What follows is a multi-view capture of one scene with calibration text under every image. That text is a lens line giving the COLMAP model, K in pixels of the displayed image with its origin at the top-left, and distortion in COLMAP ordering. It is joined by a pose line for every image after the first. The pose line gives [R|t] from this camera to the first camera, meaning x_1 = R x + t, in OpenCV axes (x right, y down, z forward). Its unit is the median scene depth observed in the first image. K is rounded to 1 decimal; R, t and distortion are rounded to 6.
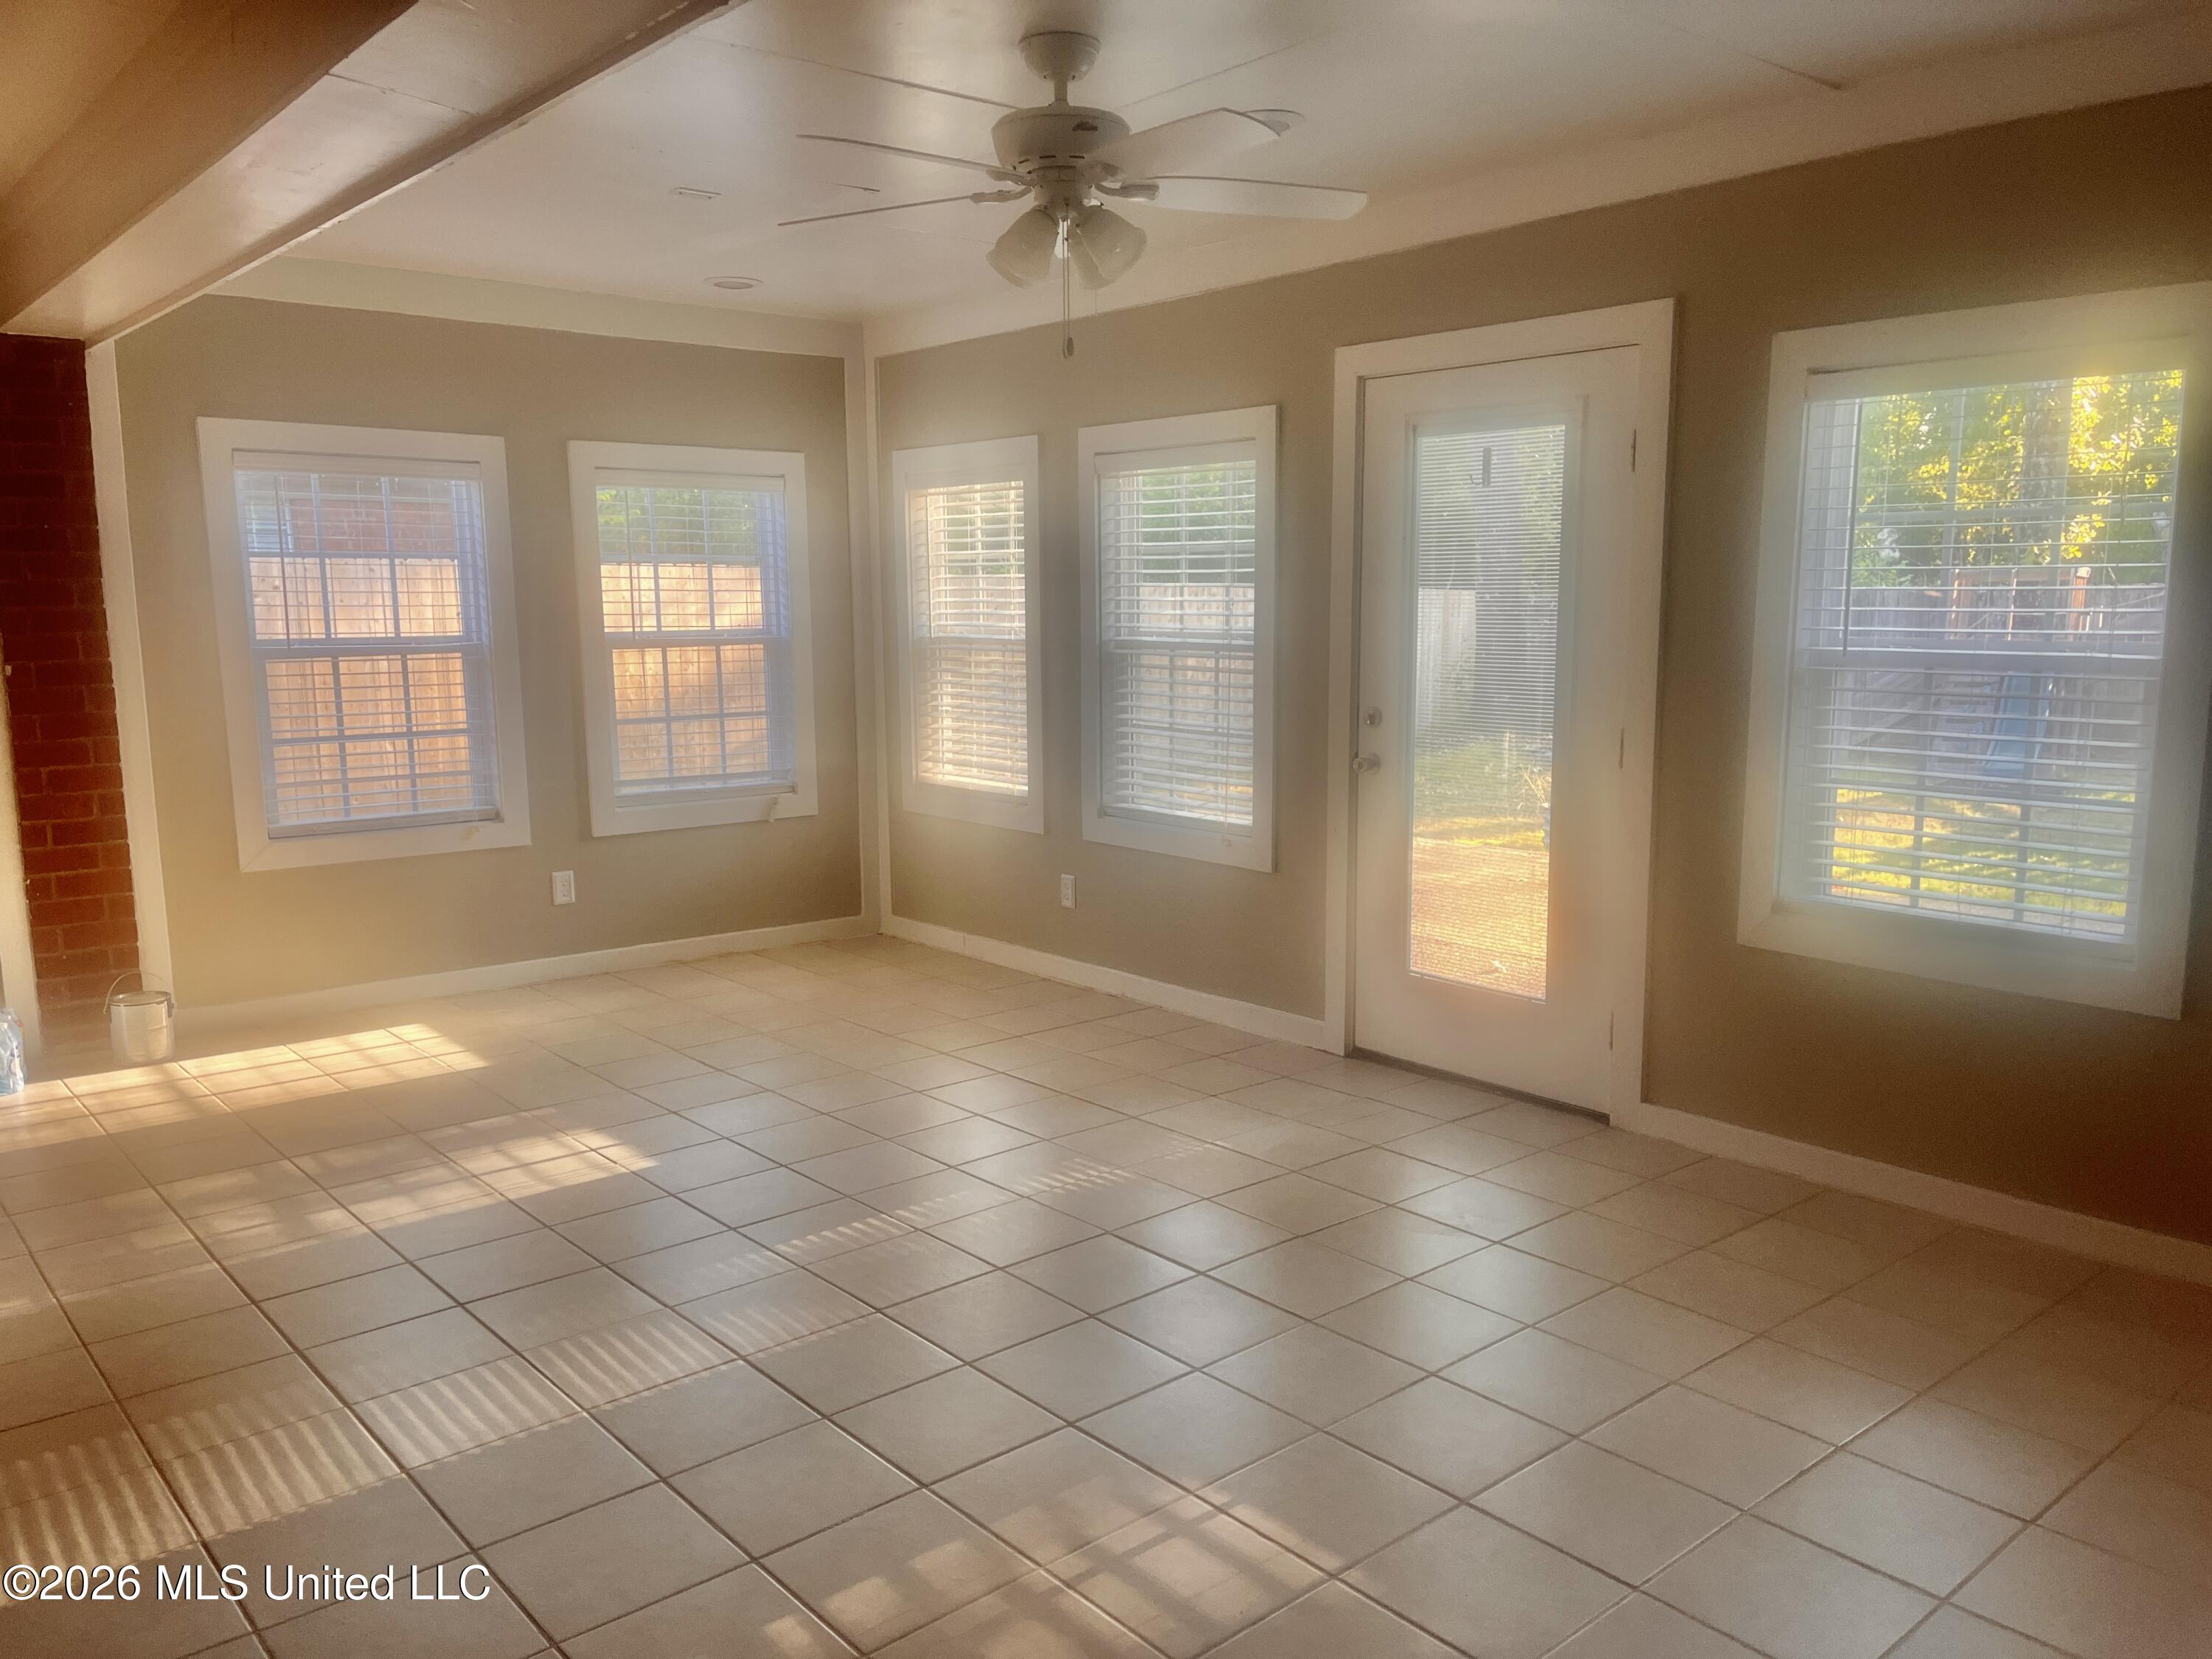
lens RADIAL K [[1681.9, 0, 1105.4], [0, 1681.9, 829.1], [0, 0, 1]] dist [-0.002778, -0.002031]
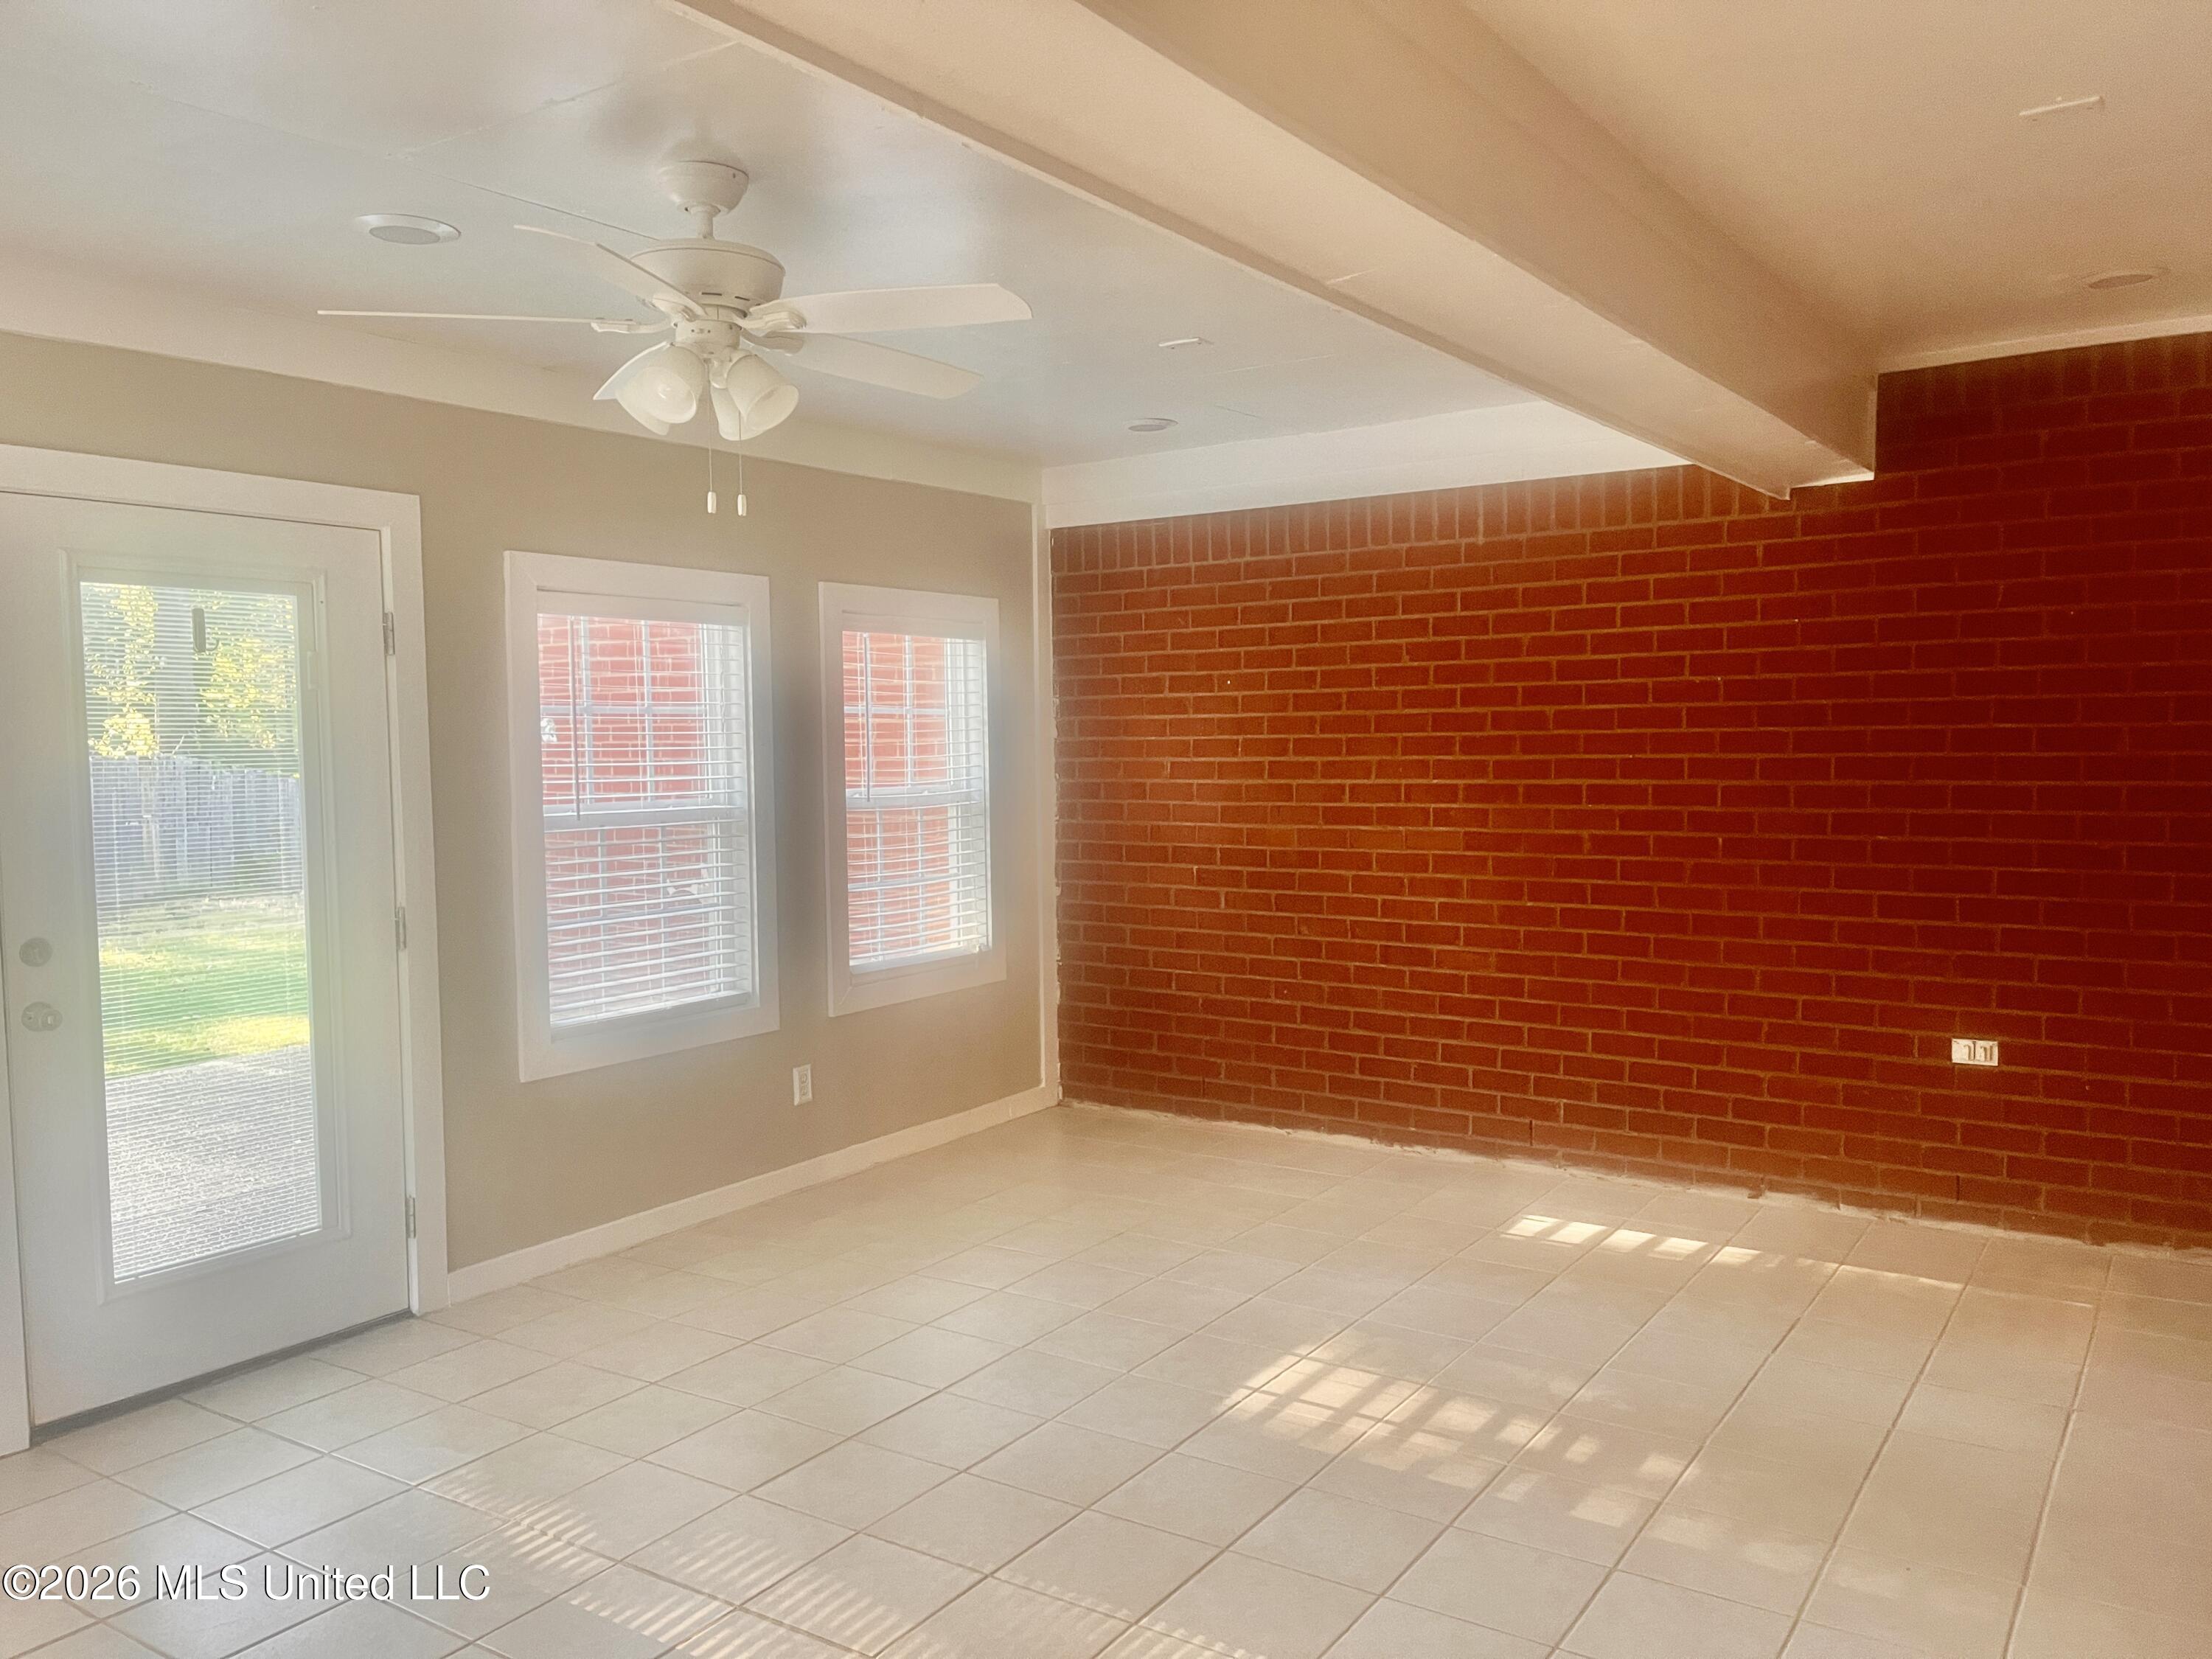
lens RADIAL K [[1640.5, 0, 1103.7], [0, 1640.5, 881.7], [0, 0, 1]] dist [-0.039400, -0.000503]
pose [[-0.258605, -0.060121, 0.964111, -0.828288], [0.167778, 0.980096, 0.106121, -0.124278], [-0.951301, 0.189200, -0.243370, 0.955235]]
